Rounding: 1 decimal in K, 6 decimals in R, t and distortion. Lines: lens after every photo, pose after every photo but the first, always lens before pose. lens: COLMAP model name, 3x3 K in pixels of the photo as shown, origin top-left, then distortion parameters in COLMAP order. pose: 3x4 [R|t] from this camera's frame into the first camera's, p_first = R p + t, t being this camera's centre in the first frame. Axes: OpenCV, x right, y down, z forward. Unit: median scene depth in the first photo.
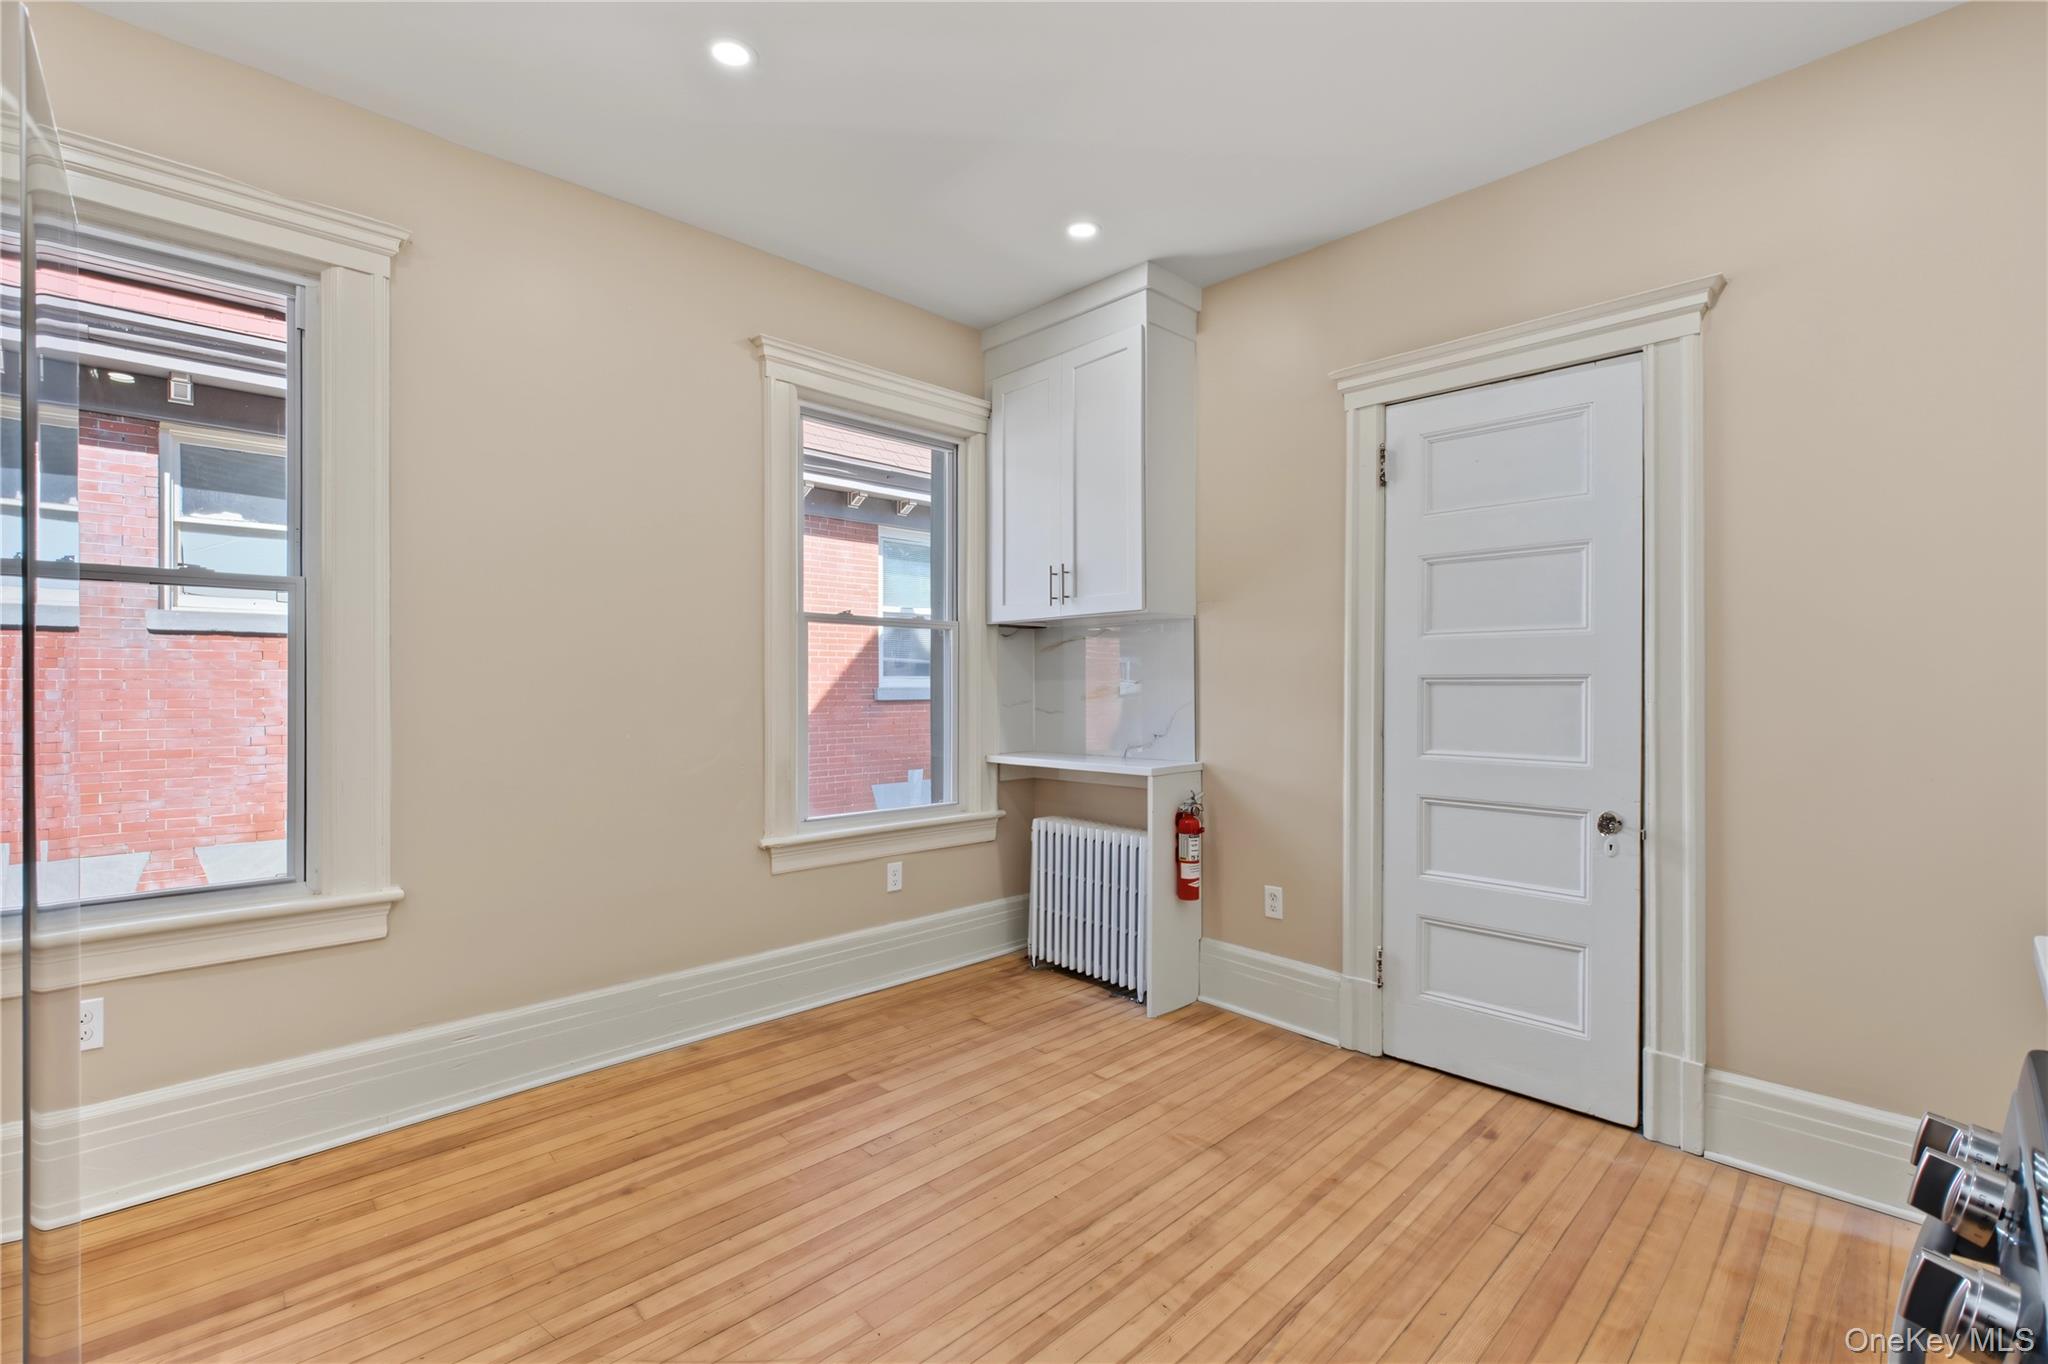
lens RADIAL K [[880.8, 0, 1024.0], [0, 880.8, 682.0], [0, 0, 1]] dist [0.003151, 0.000079]
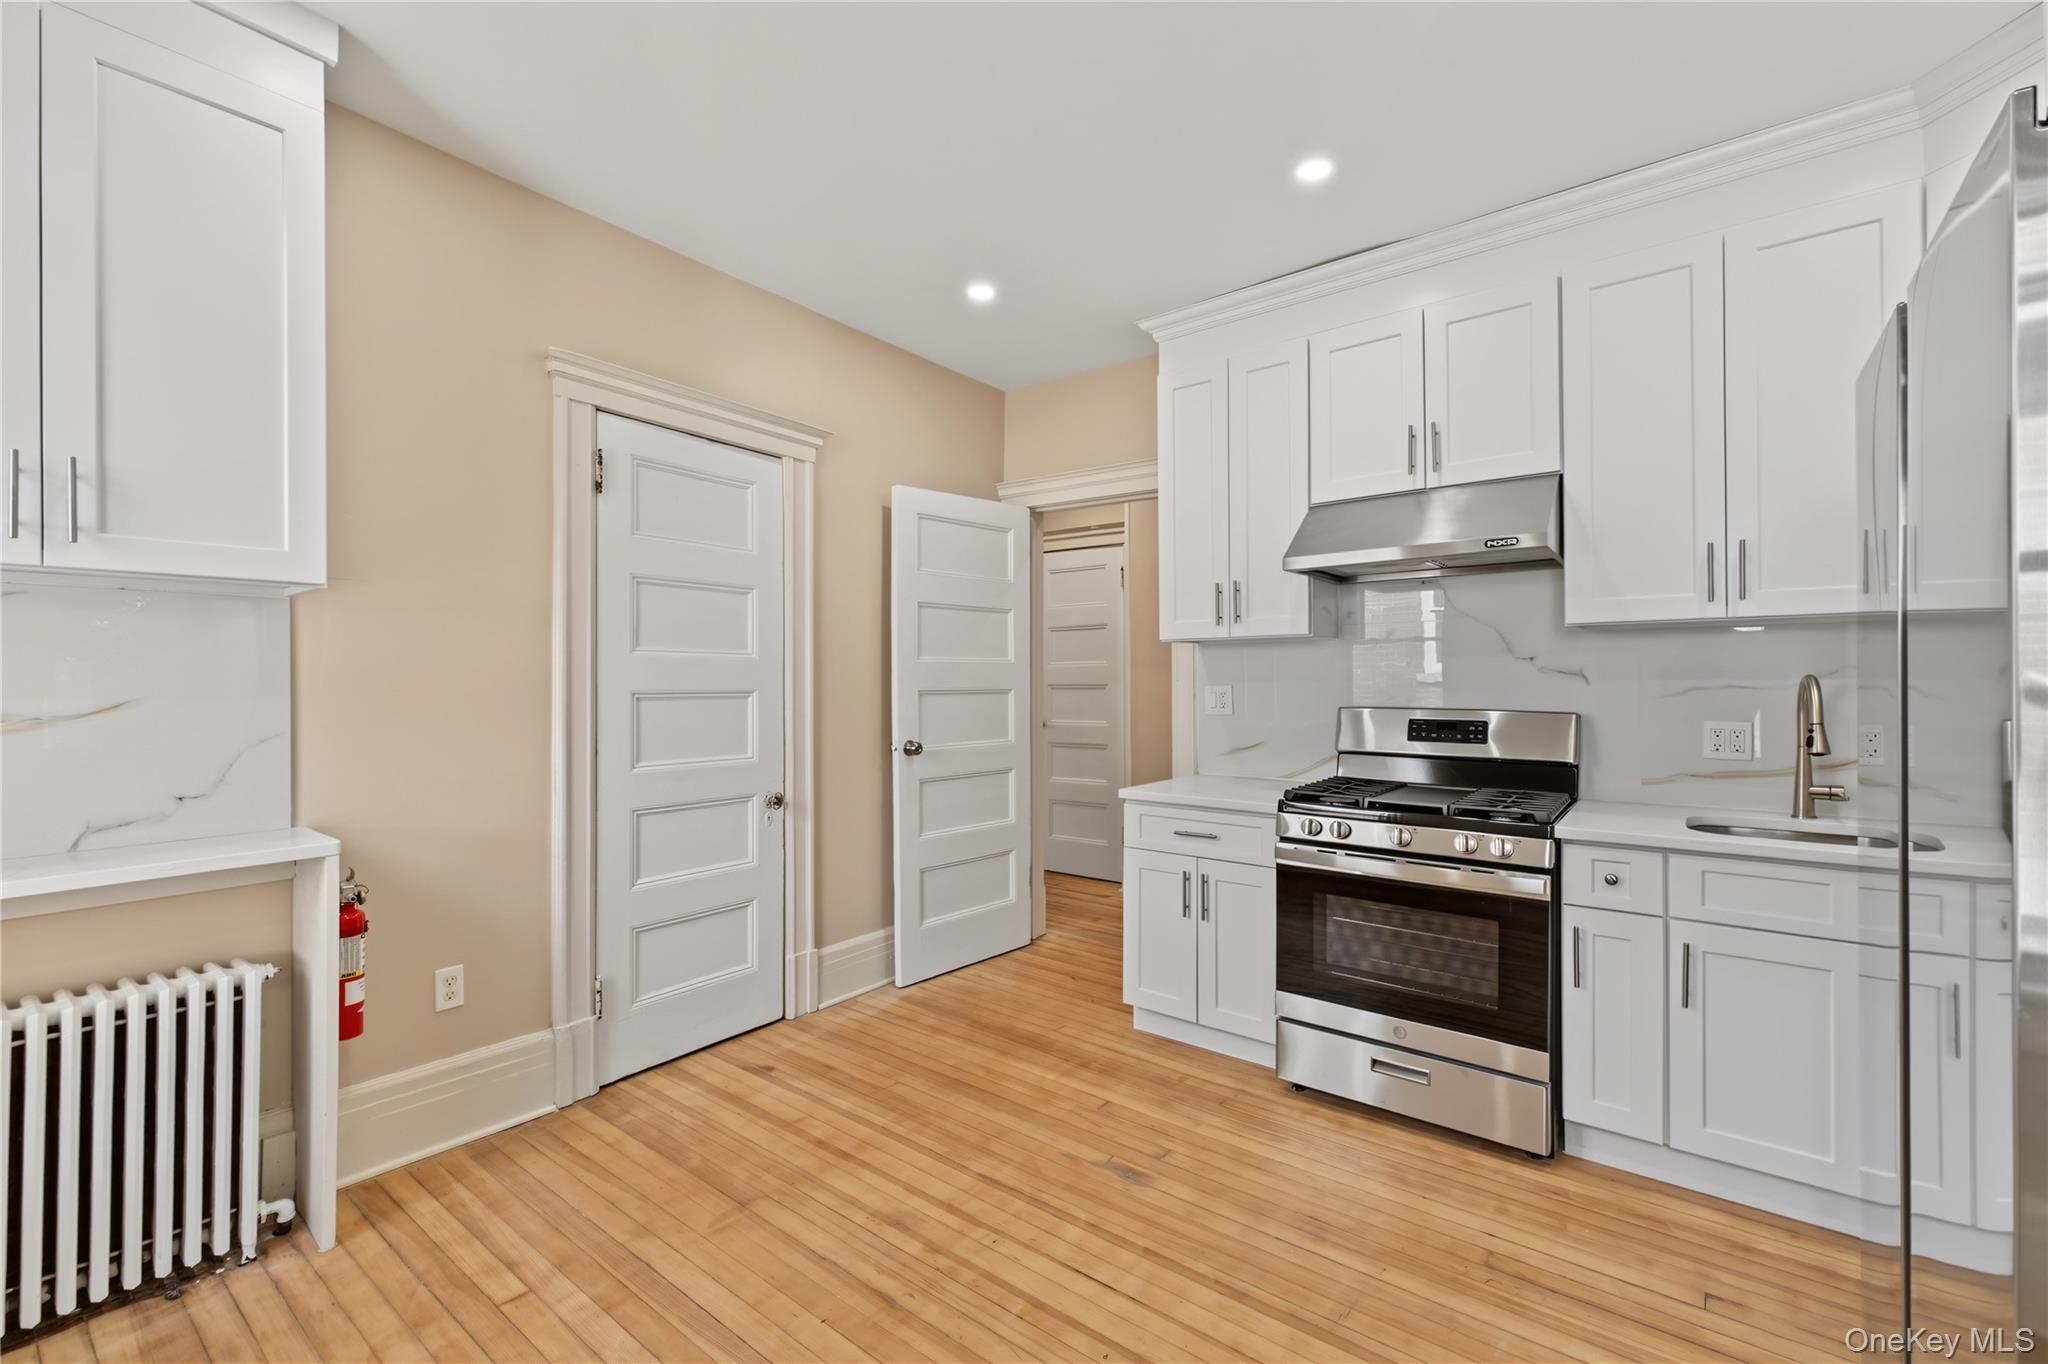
lens RADIAL K [[859.4, 0, 1034.2], [0, 859.4, 678.3], [0, 0, 1]] dist [0.000887, 0.000582]
pose [[-0.144590, 0.005157, 0.989478, -0.673584], [-0.003254, 0.999979, -0.005687, -0.020229], [-0.989486, -0.004042, -0.144570, 0.771026]]
